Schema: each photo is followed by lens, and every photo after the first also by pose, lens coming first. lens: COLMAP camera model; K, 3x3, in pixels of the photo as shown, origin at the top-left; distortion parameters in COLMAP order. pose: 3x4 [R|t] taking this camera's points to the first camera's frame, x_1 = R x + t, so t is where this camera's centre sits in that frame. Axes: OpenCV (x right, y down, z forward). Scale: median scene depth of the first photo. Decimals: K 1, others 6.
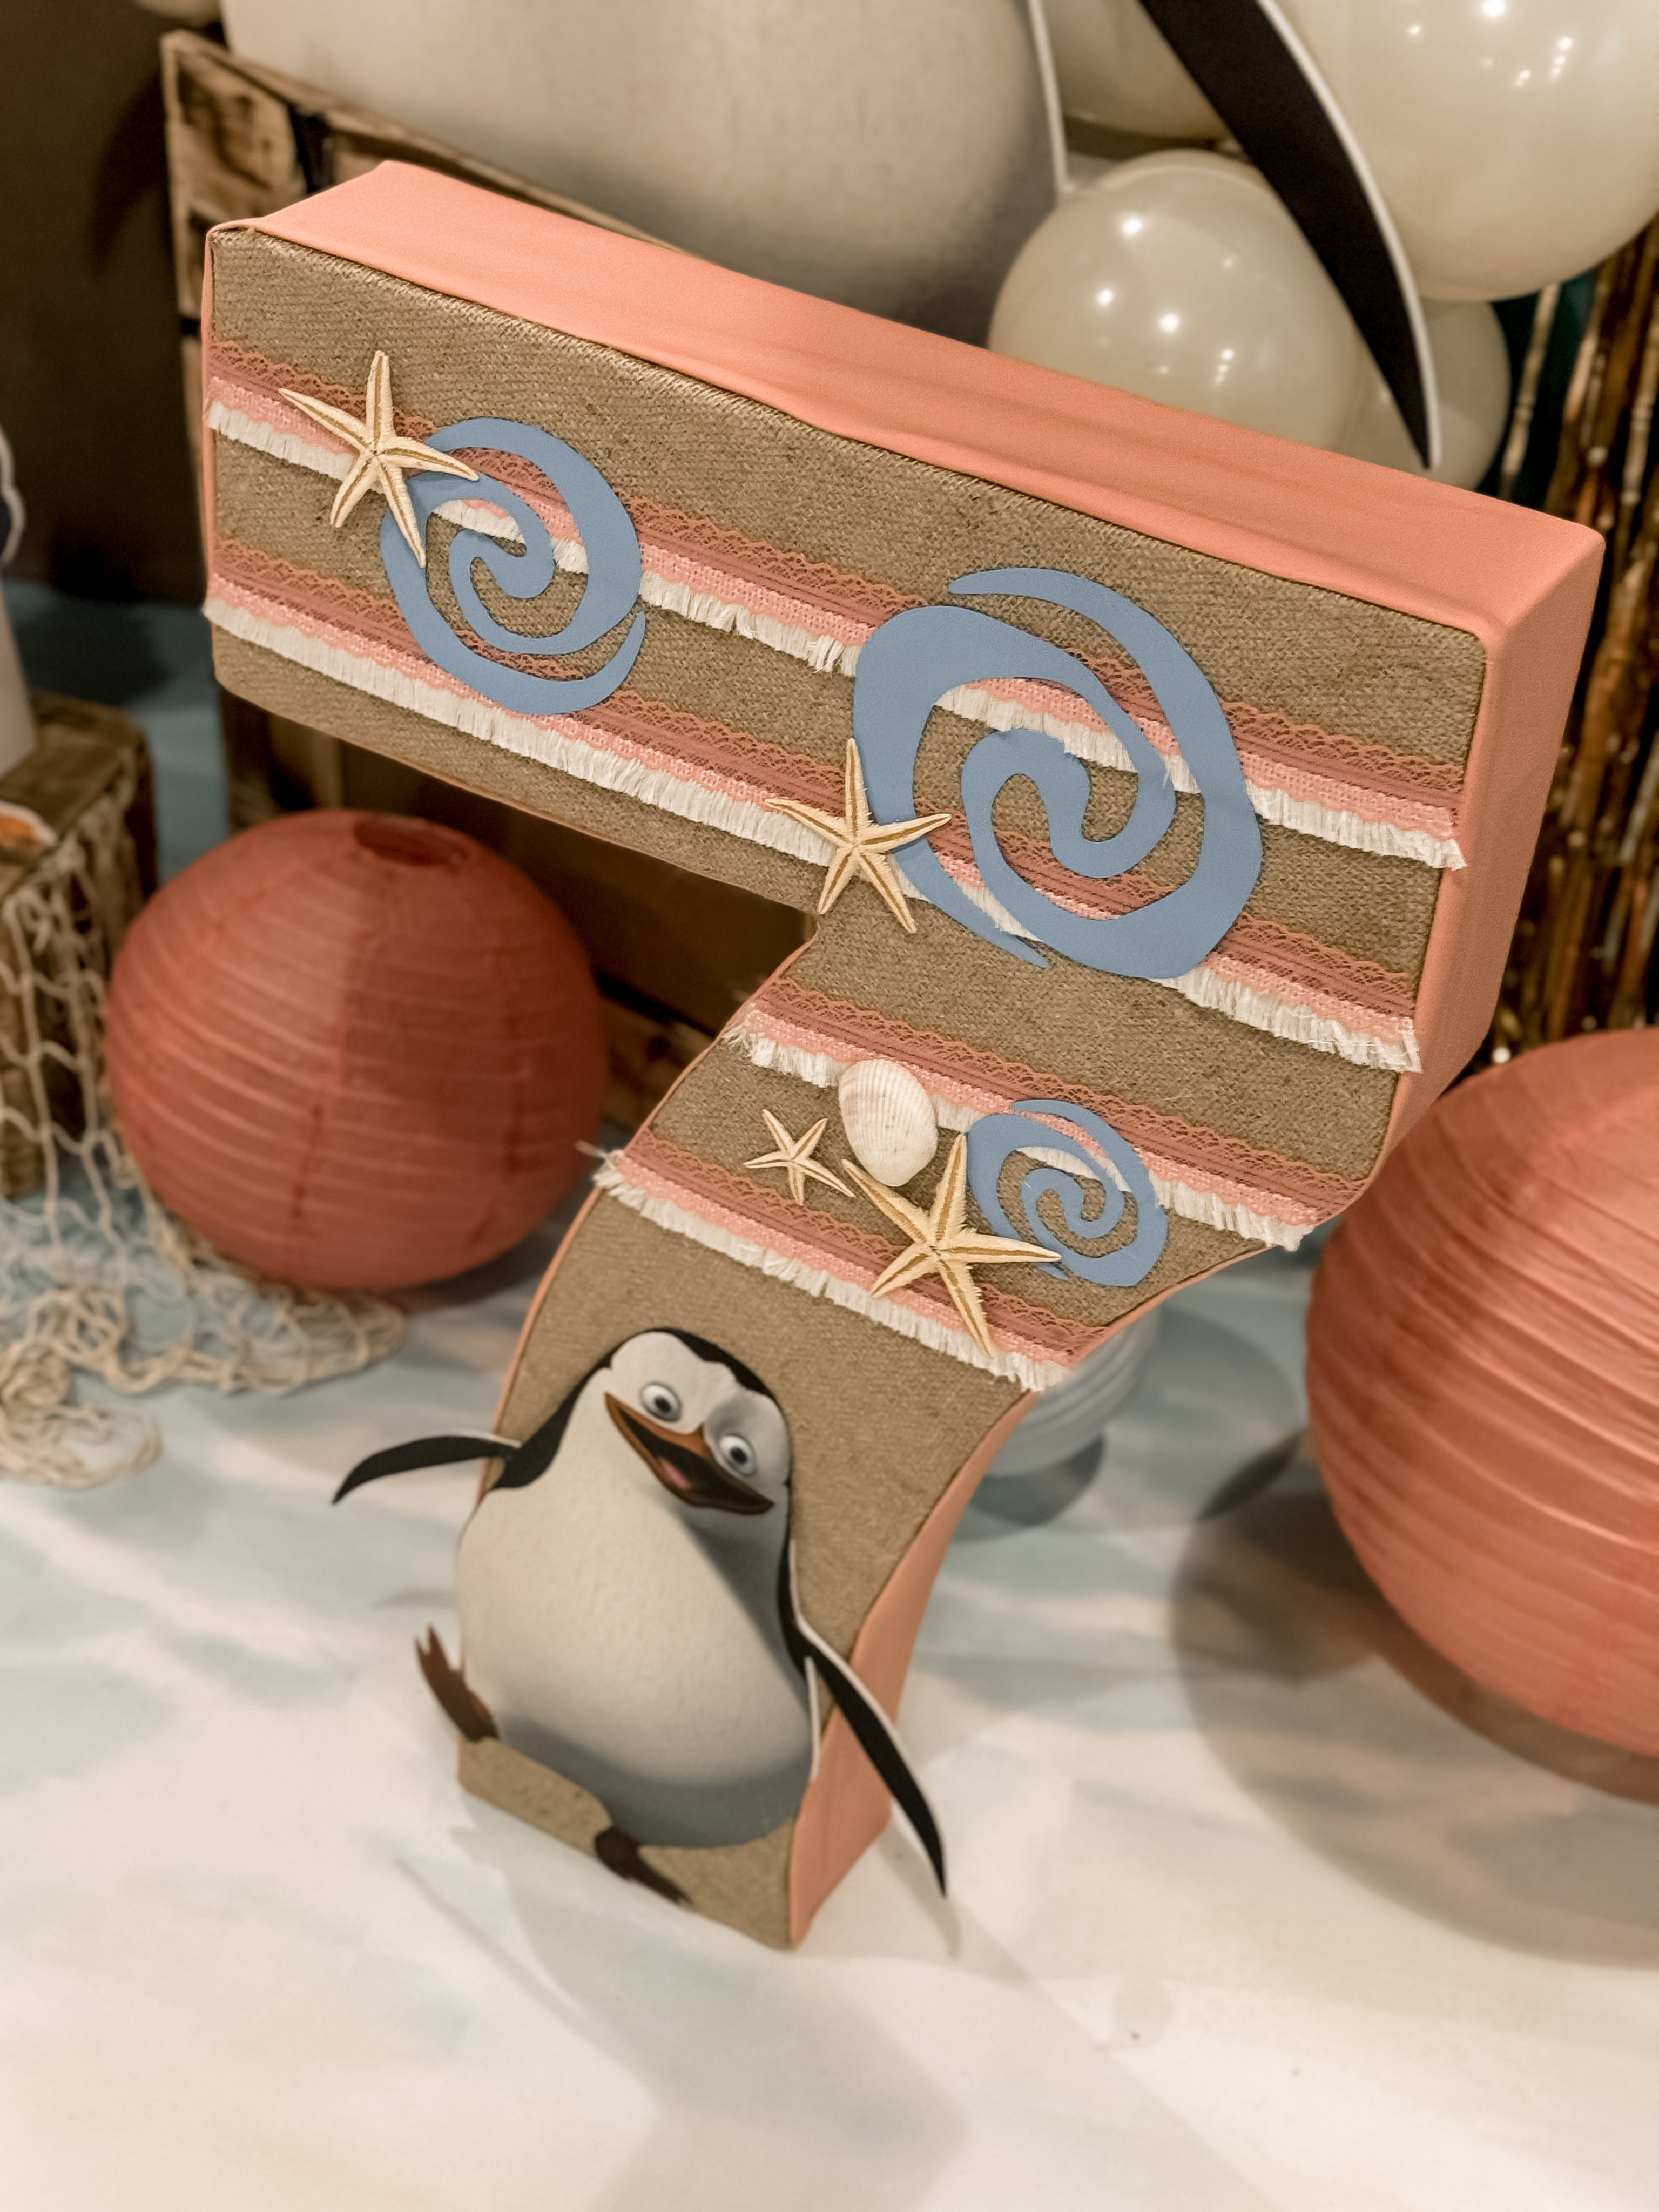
lens RADIAL K [[3186.1, 0, 844.0], [0, 3186.1, 1108.5], [0, 0, 1]] dist [0.130387, 0.044223]
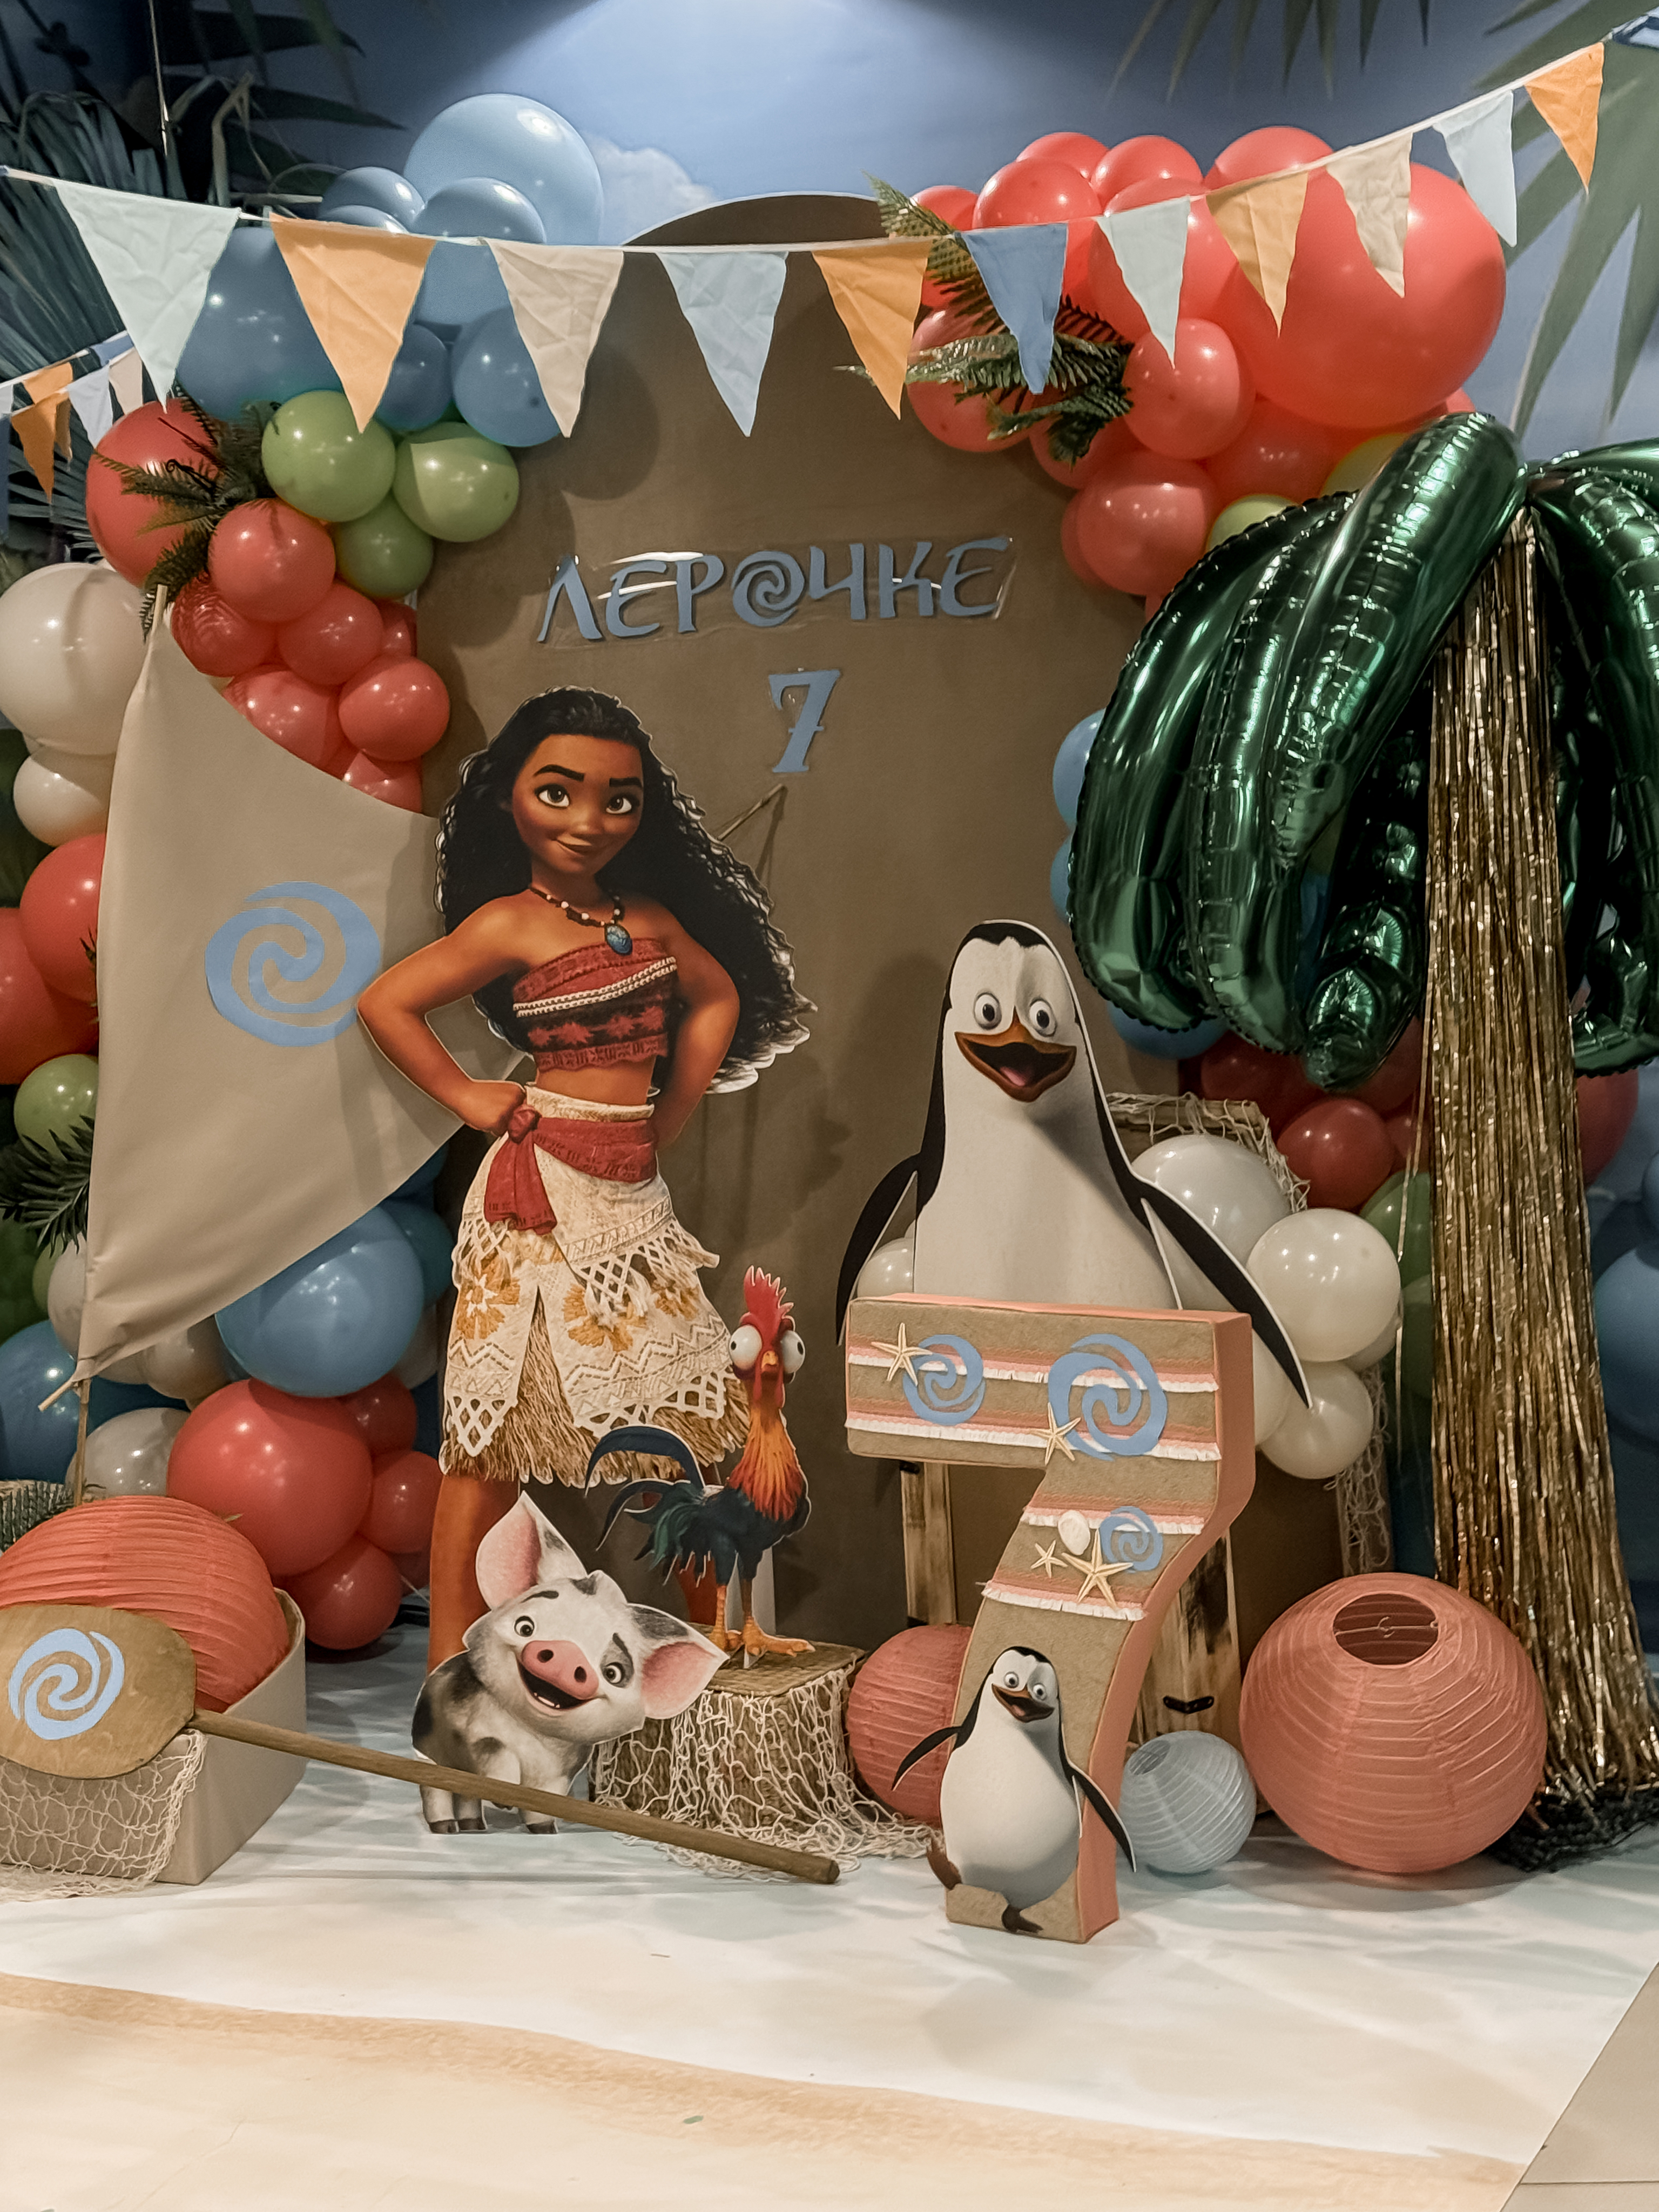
lens RADIAL K [[3223.9, 0, 851.5], [0, 3223.9, 1030.5], [0, 0, 1]] dist [0.140764, -0.053772]
pose [[0.993491, -0.102629, -0.049424, 0.004342], [0.058798, 0.833648, -0.549157, 1.375229], [0.097562, 0.542677, 0.834256, -2.021444]]
